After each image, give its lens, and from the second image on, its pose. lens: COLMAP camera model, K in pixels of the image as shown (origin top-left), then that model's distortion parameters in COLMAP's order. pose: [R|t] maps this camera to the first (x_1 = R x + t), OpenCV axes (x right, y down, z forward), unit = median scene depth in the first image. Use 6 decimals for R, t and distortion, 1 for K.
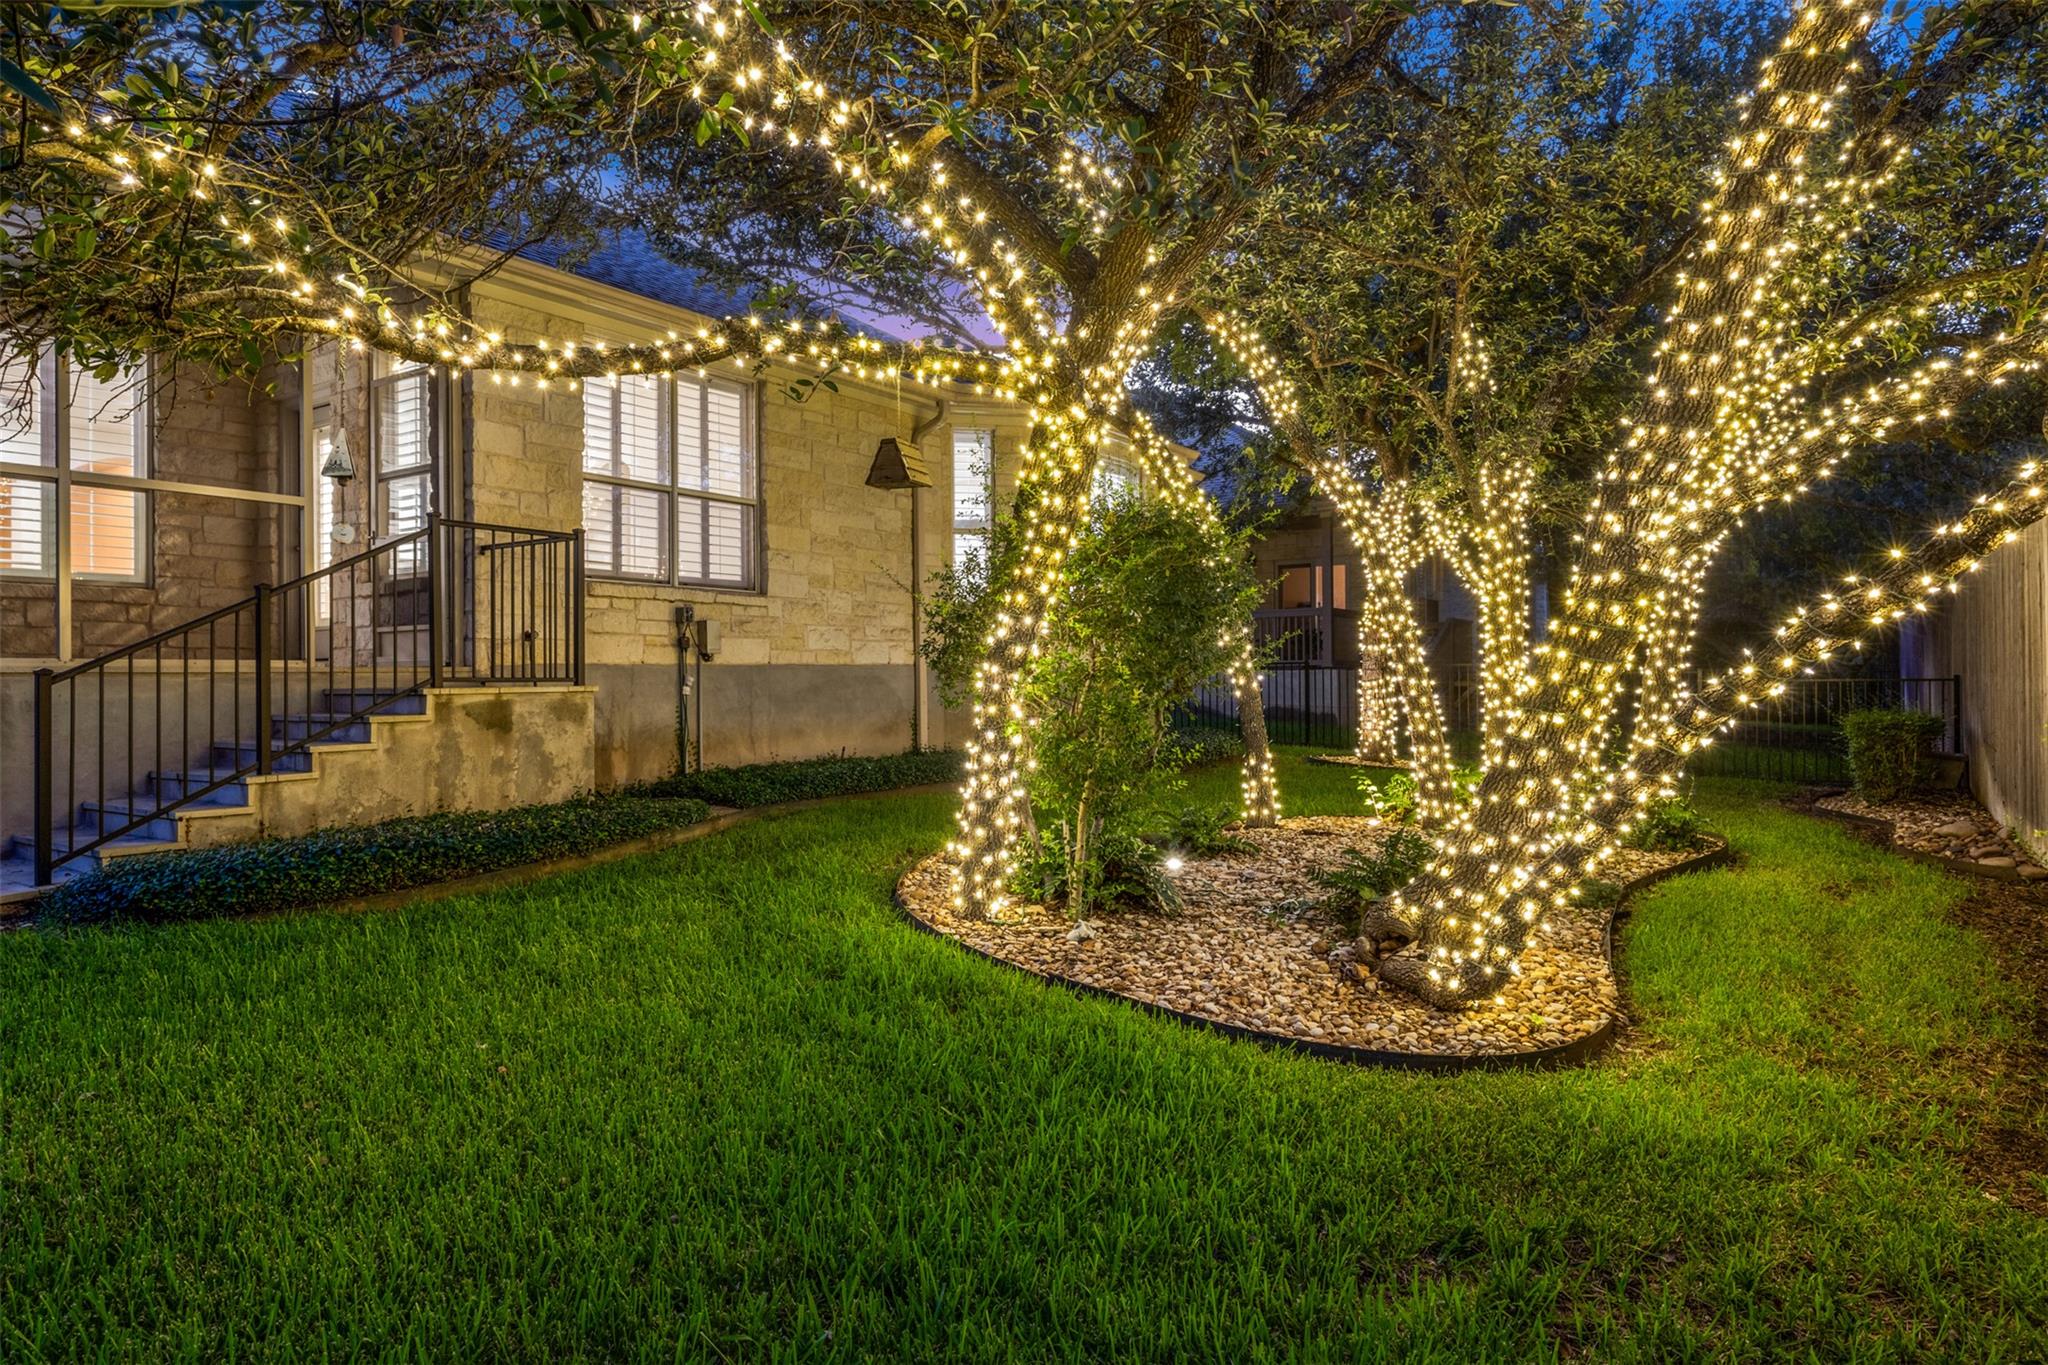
lens RADIAL K [[1233.4, 0, 1038.0], [0, 1233.4, 677.2], [0, 0, 1]] dist [-0.002502, -0.002768]
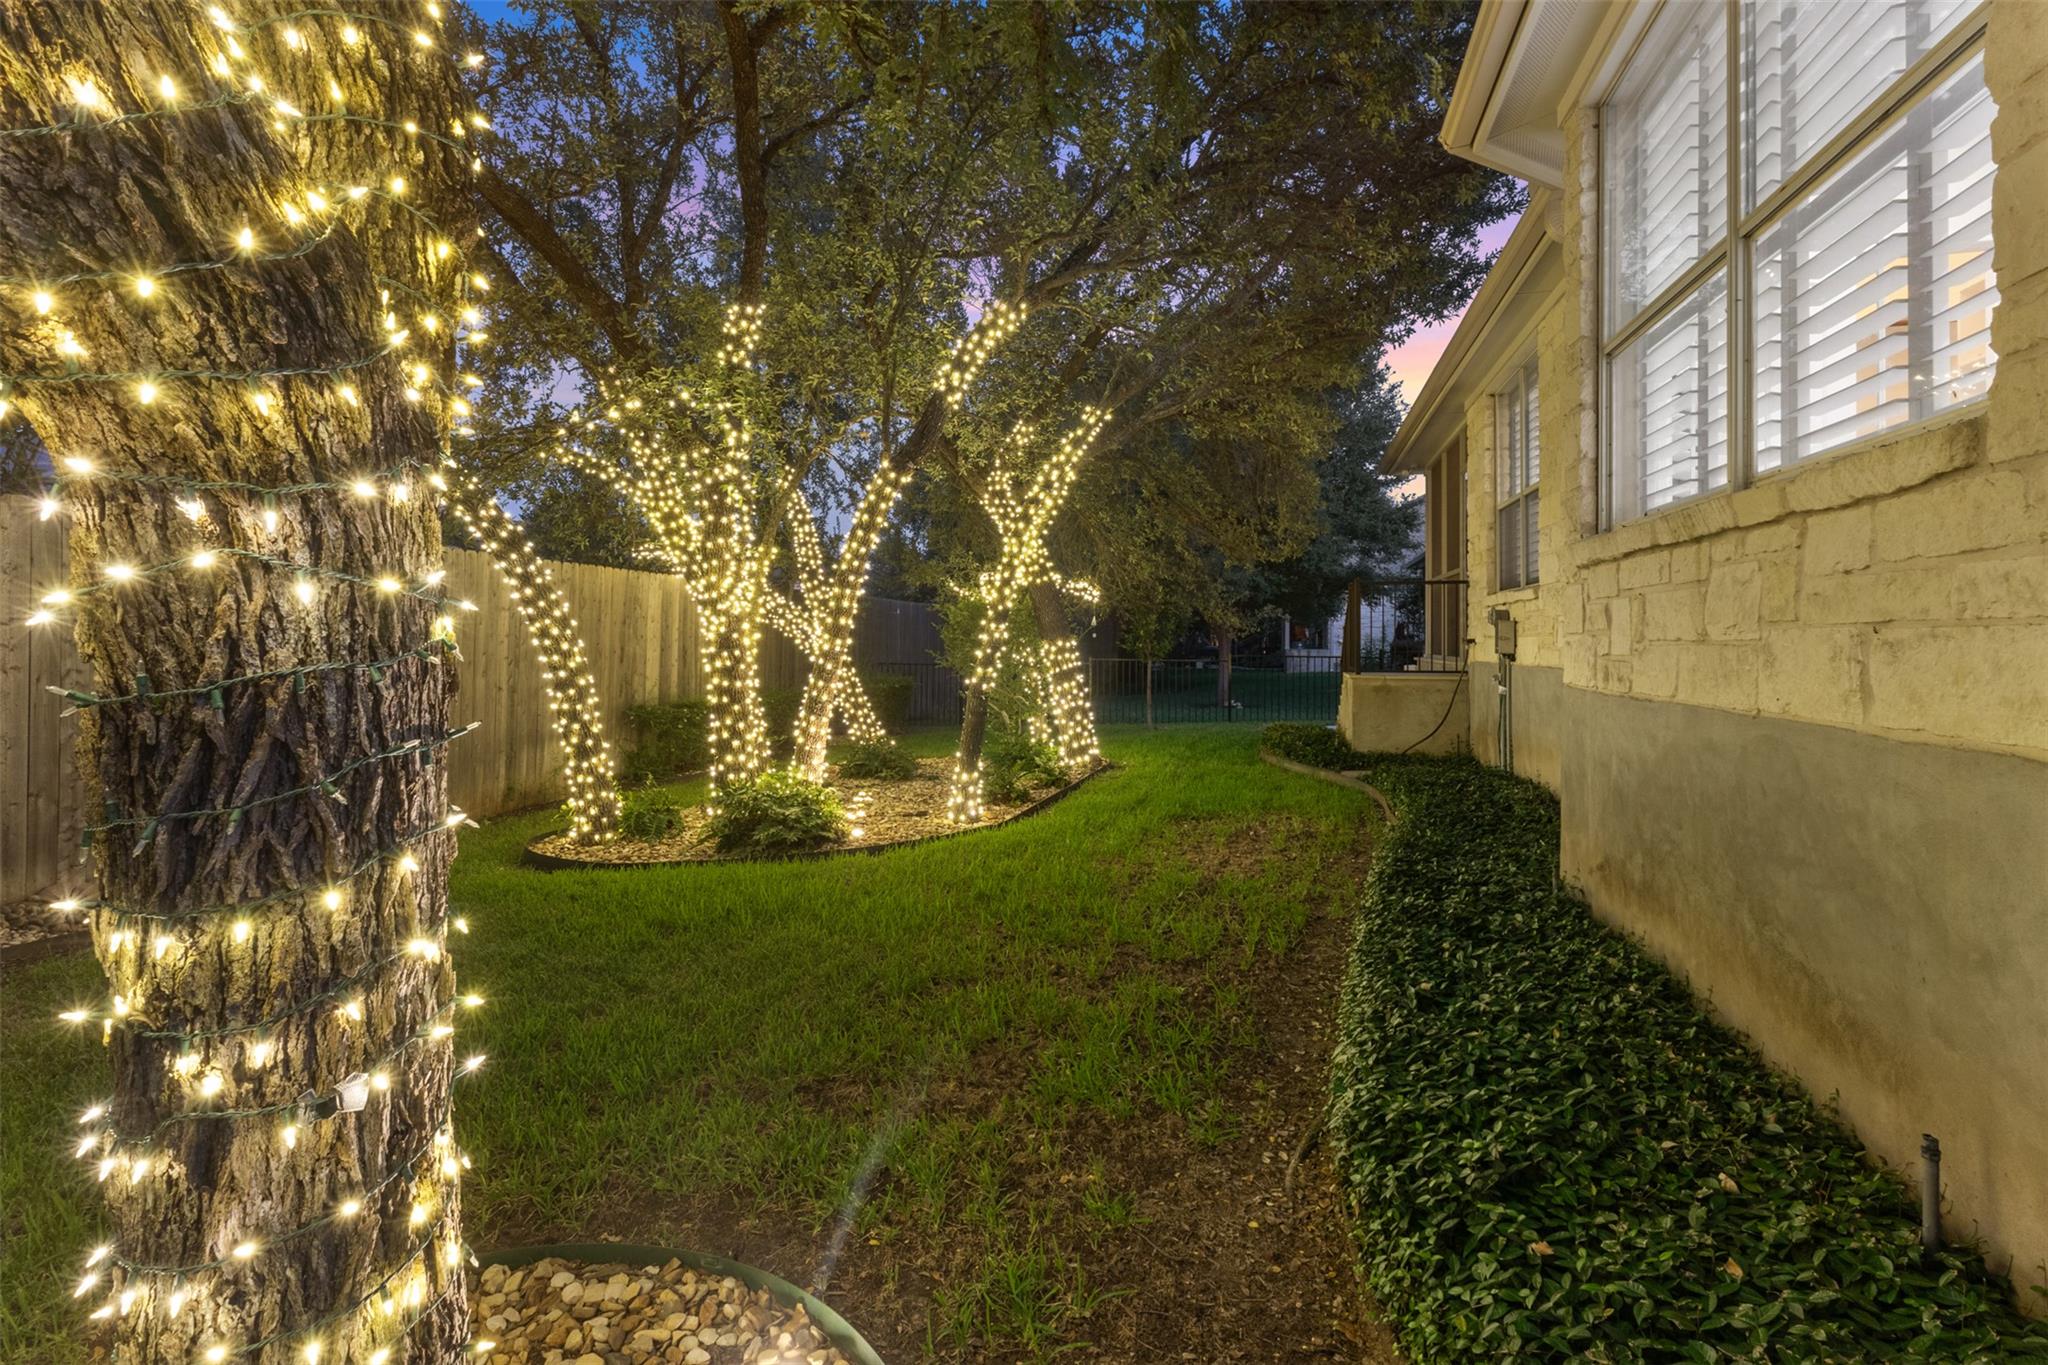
lens RADIAL K [[970.8, 0, 1018.9], [0, 970.8, 620.6], [0, 0, 1]] dist [0.003528, 0.000765]
pose [[-0.952075, -0.008799, -0.305738, 0.475990], [-0.002836, 0.999797, -0.019944, -0.040379], [0.305852, -0.018121, -0.951907, 2.253086]]
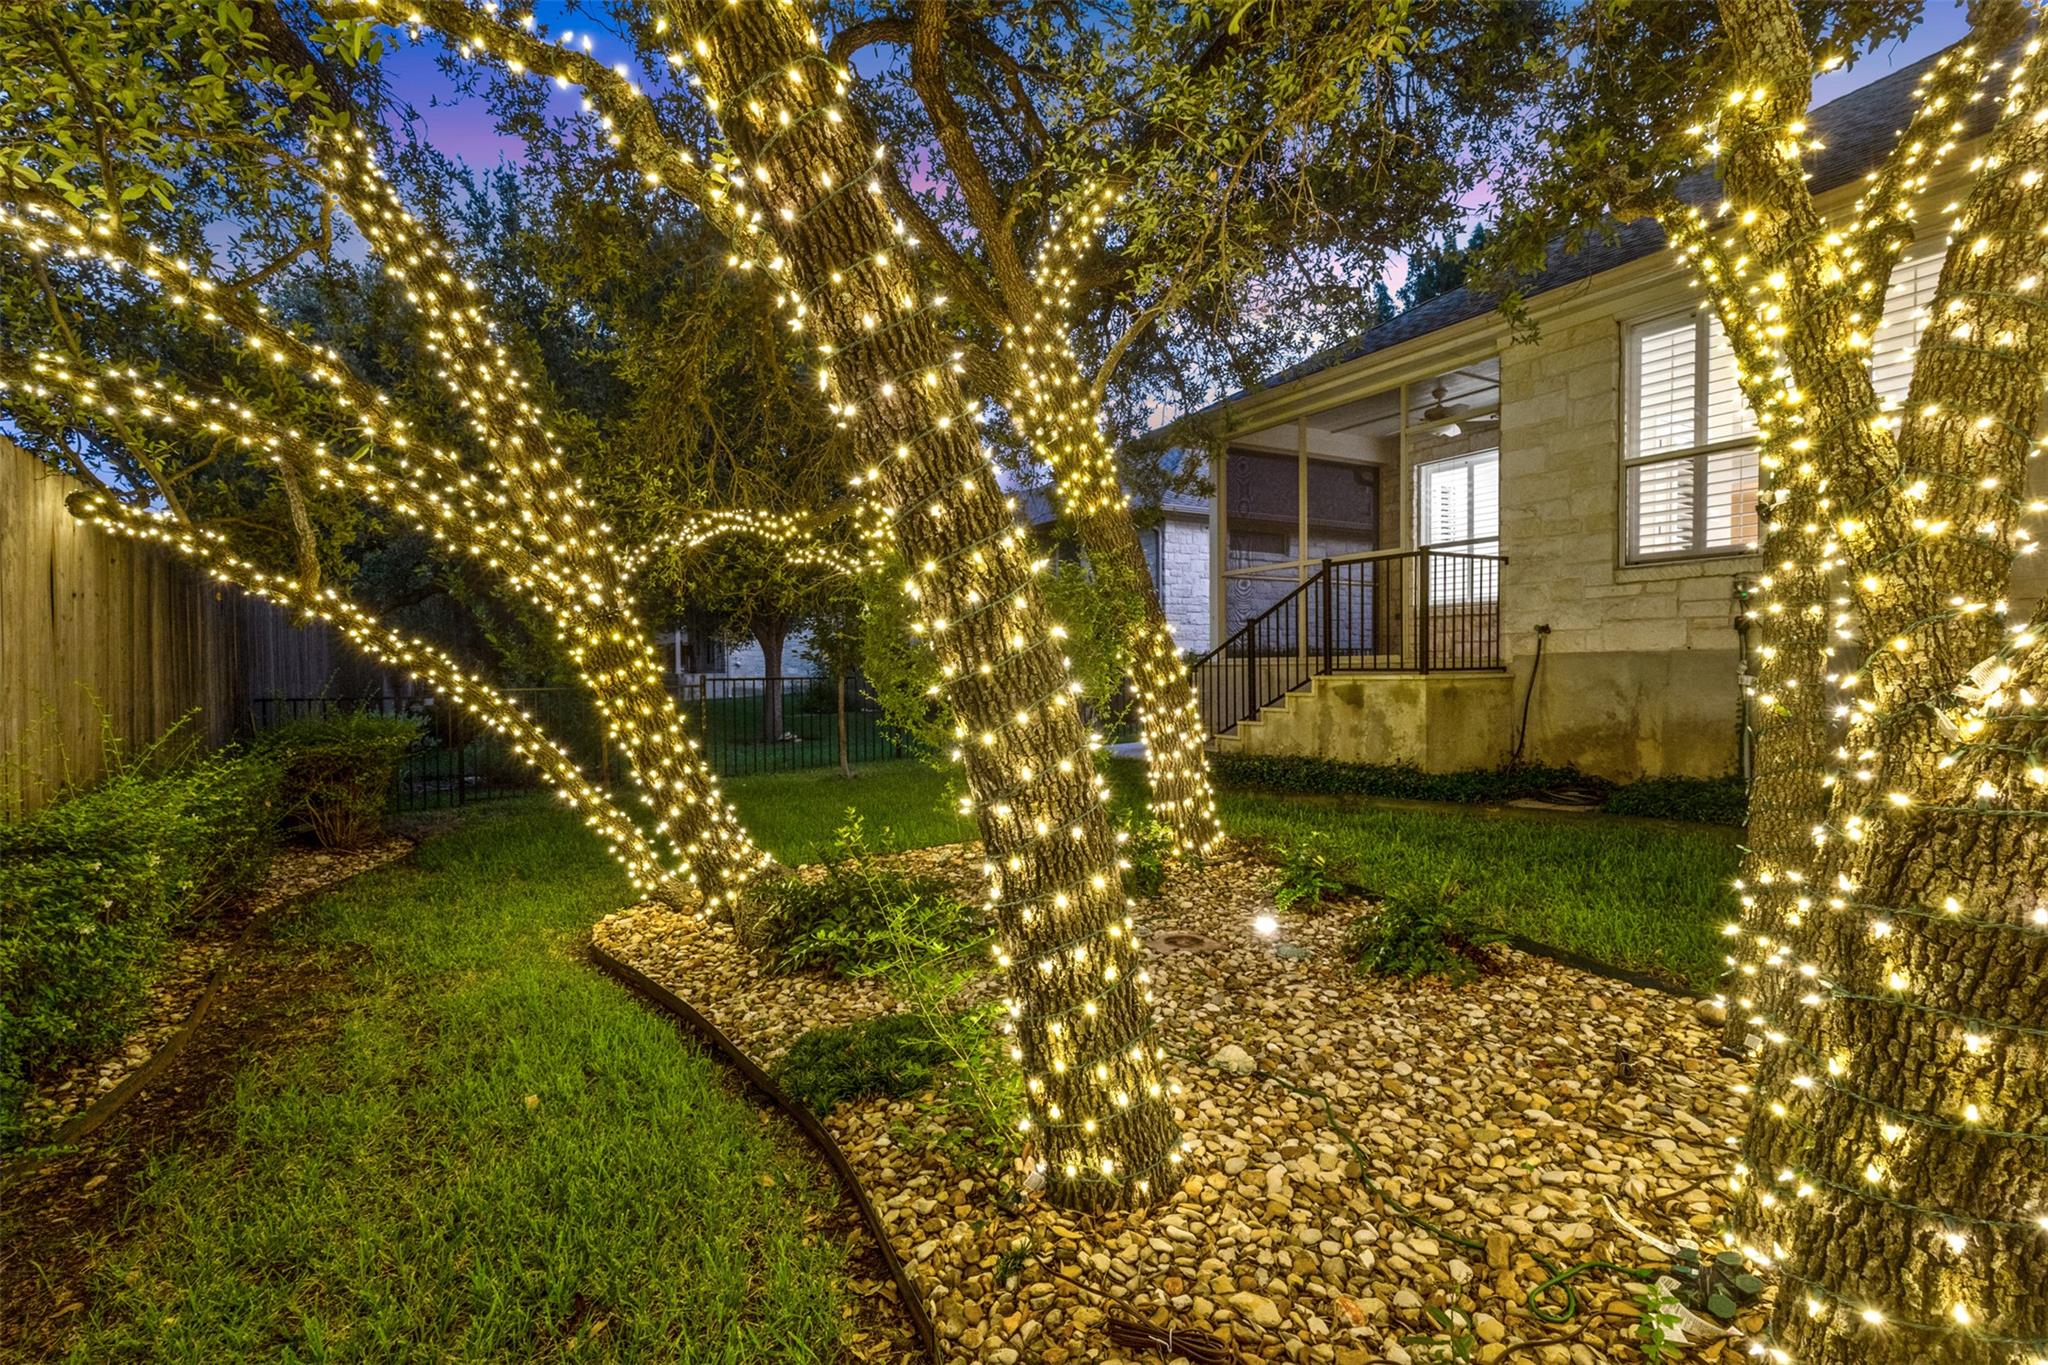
lens RADIAL K [[935.8, 0, 1013.8], [0, 935.8, 694.5], [0, 0, 1]] dist [0.000493, 0.000315]
pose [[-0.447441, 0.032340, -0.893728, 0.691278], [0.013732, 0.999477, 0.029292, -0.006557], [0.894208, 0.000834, -0.447651, 1.141269]]
